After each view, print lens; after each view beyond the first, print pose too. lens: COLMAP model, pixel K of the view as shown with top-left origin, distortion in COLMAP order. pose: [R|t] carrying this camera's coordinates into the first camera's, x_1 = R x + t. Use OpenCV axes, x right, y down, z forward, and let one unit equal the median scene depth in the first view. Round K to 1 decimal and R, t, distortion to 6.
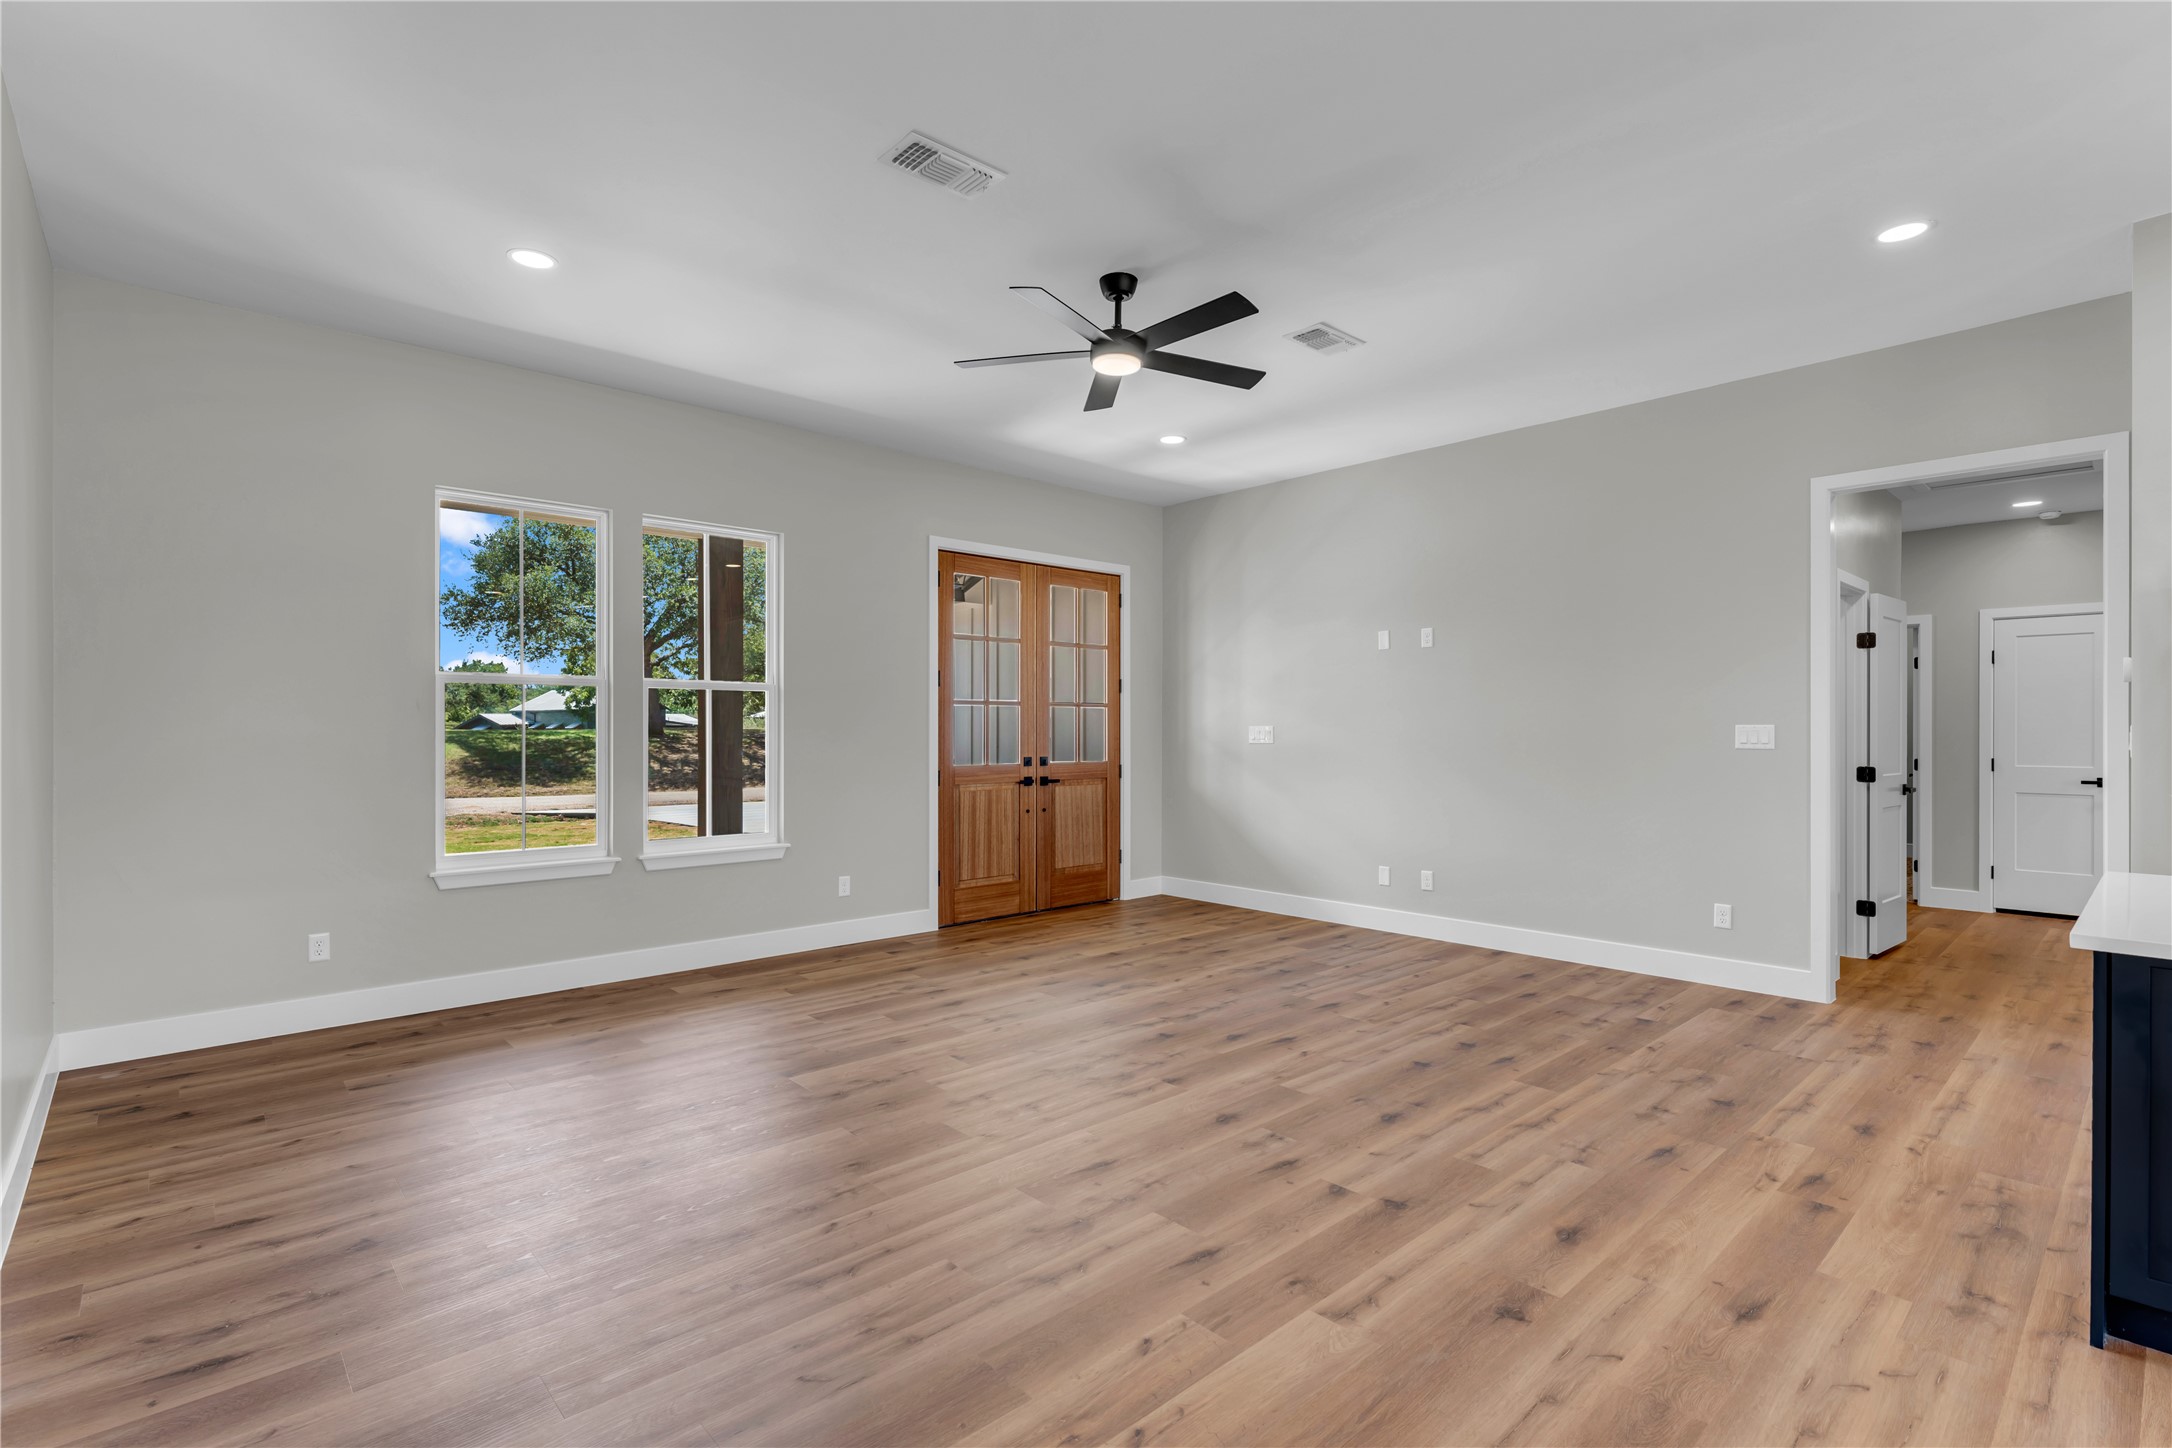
lens RADIAL K [[1008.1, 0, 1084.5], [0, 1008.1, 749.5], [0, 0, 1]] dist [-0.004933, -0.000014]
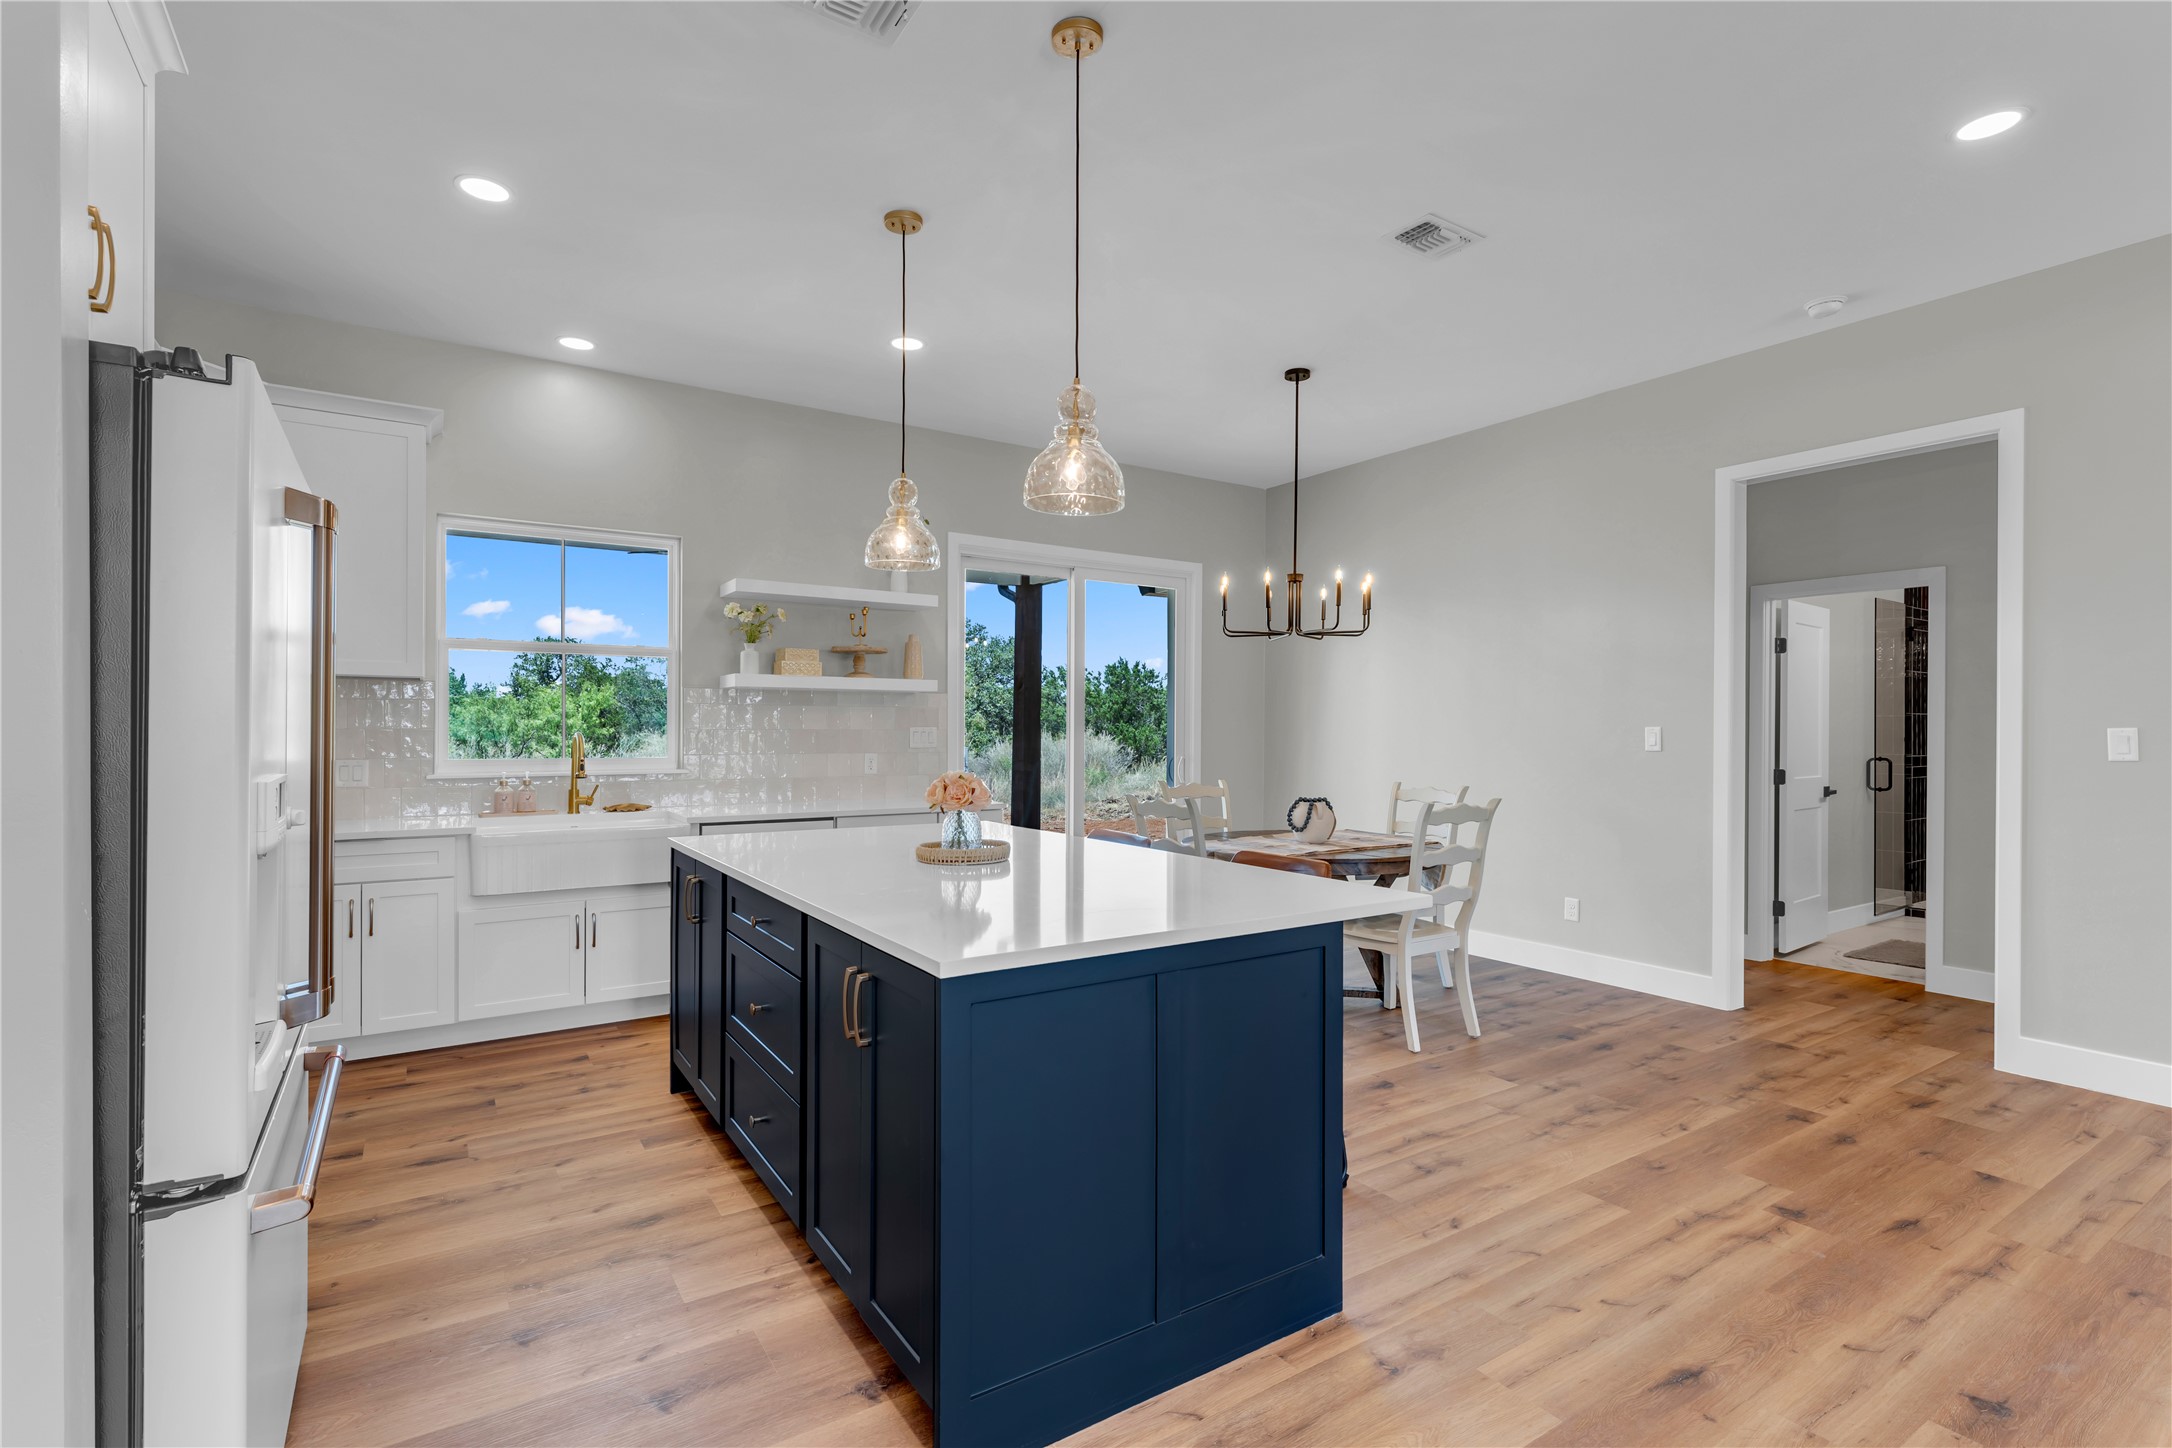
lens RADIAL K [[964.9, 0, 1083.9], [0, 964.9, 726.1], [0, 0, 1]] dist [0.001796, -0.000064]
pose [[-0.984855, -0.001520, 0.173375, 0.606786], [0.000845, 0.999908, 0.013562, -0.018887], [-0.173380, 0.013503, -0.984762, 1.127759]]
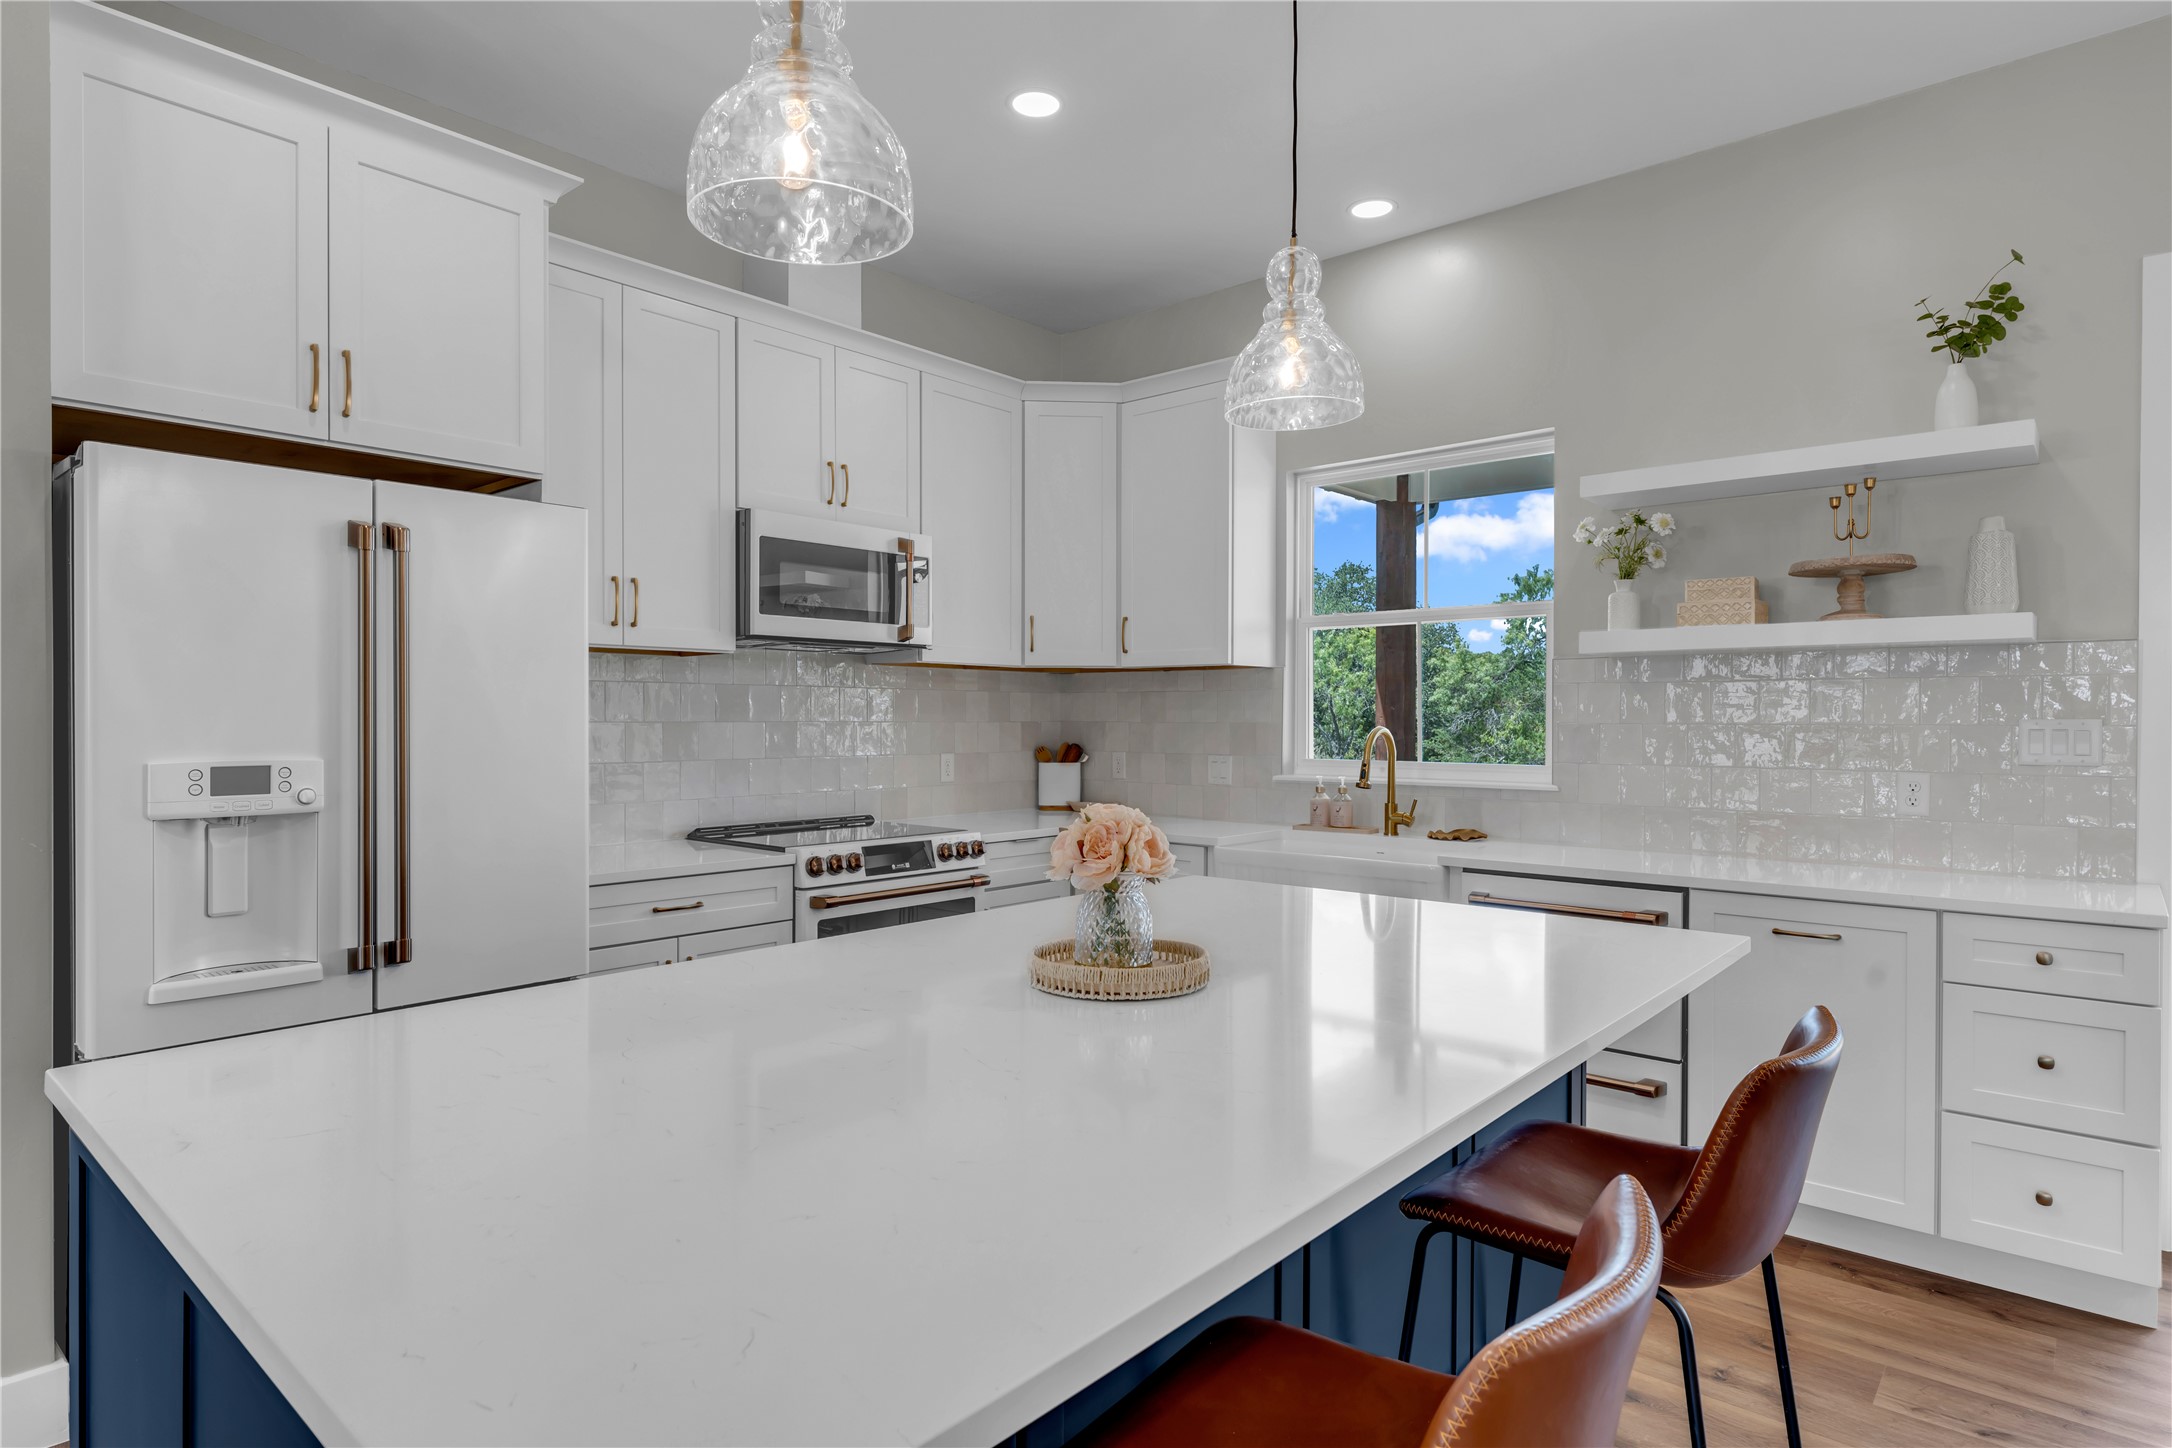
lens RADIAL K [[1185.7, 0, 1086.4], [0, 1185.7, 729.3], [0, 0, 1]] dist [0.010823, 0.000517]
pose [[-0.112739, -0.009824, 0.993576, 0.369021], [0.017732, 0.999772, 0.011897, -0.011315], [-0.993466, 0.018959, -0.112539, 0.457531]]
